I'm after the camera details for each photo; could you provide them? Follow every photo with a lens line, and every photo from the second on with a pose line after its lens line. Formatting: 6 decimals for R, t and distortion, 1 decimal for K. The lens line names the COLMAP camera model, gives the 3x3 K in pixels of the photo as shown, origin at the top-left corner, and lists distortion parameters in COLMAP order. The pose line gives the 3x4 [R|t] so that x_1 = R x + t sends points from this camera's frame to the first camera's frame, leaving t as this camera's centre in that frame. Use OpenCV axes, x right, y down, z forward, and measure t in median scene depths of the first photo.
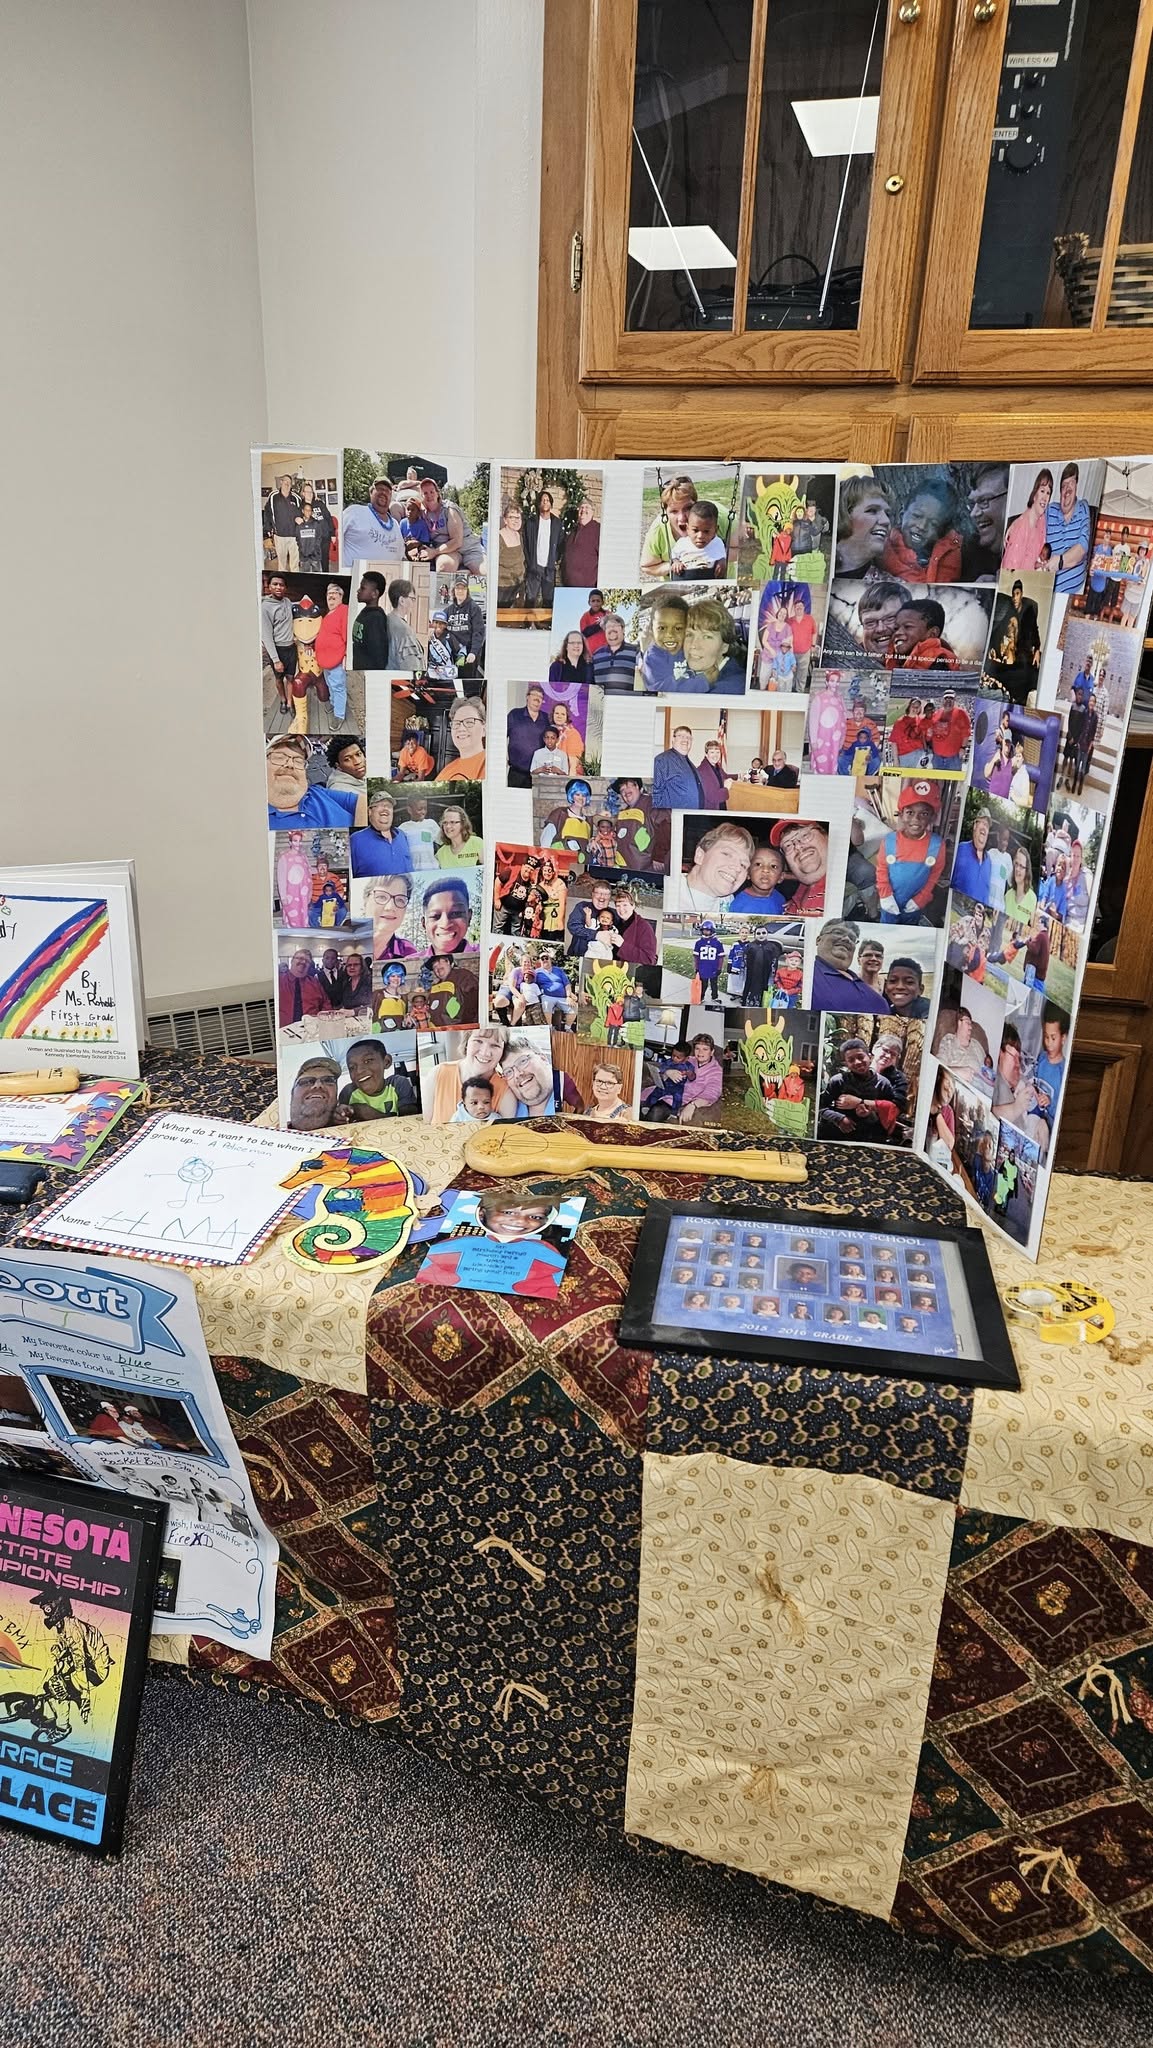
lens RADIAL K [[1371.9, 0, 574.5], [0, 1371.9, 1043.7], [0, 0, 1]] dist [0.091634, -0.085889]
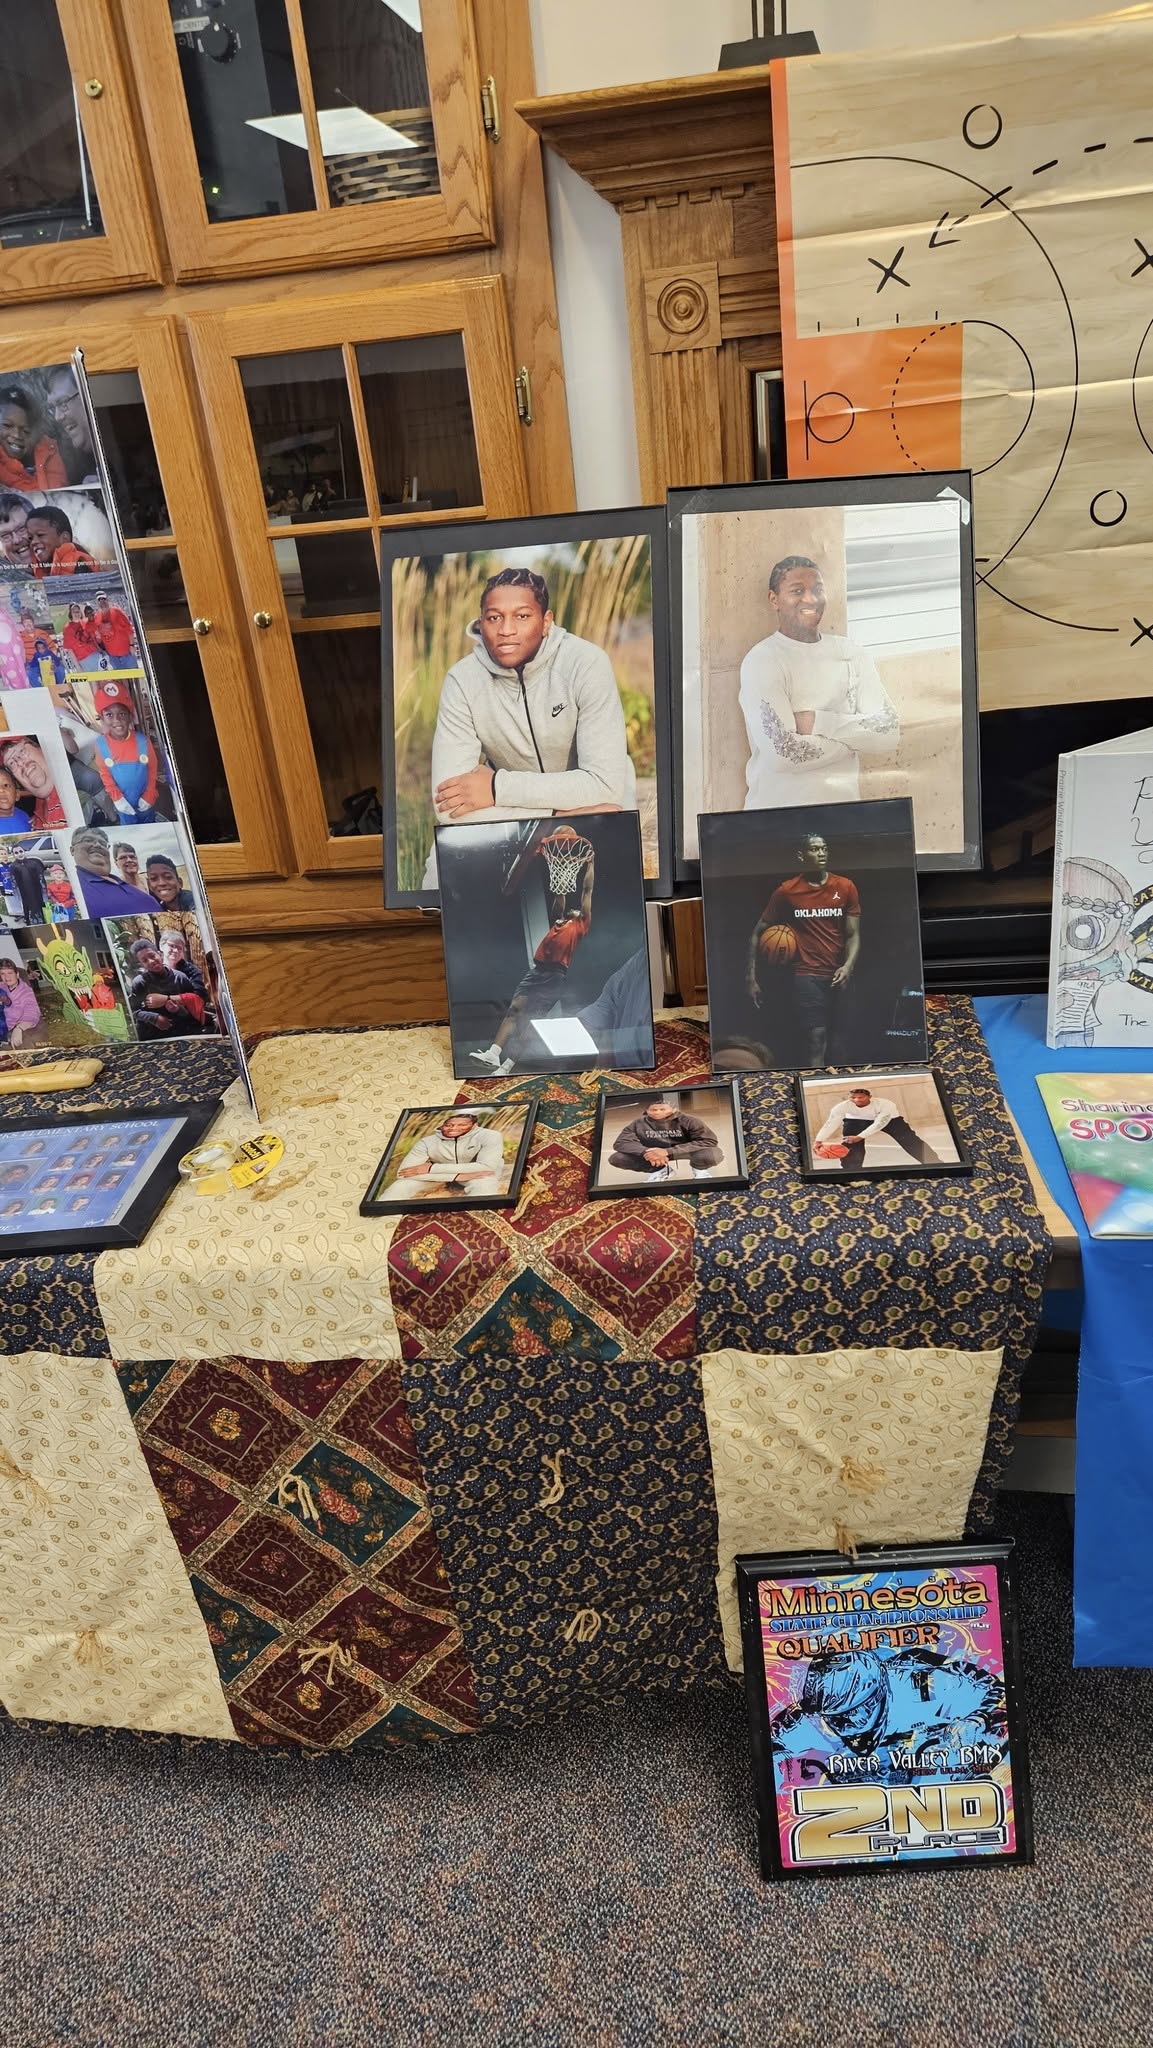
lens RADIAL K [[1375.3, 0, 613.2], [0, 1375.3, 1026.6], [0, 0, 1]] dist [0.086970, -0.082190]
pose [[0.982044, -0.171679, 0.078209, 0.481443], [0.167591, 0.984254, 0.056186, 0.064678], [-0.086624, -0.042070, 0.995352, -0.073190]]
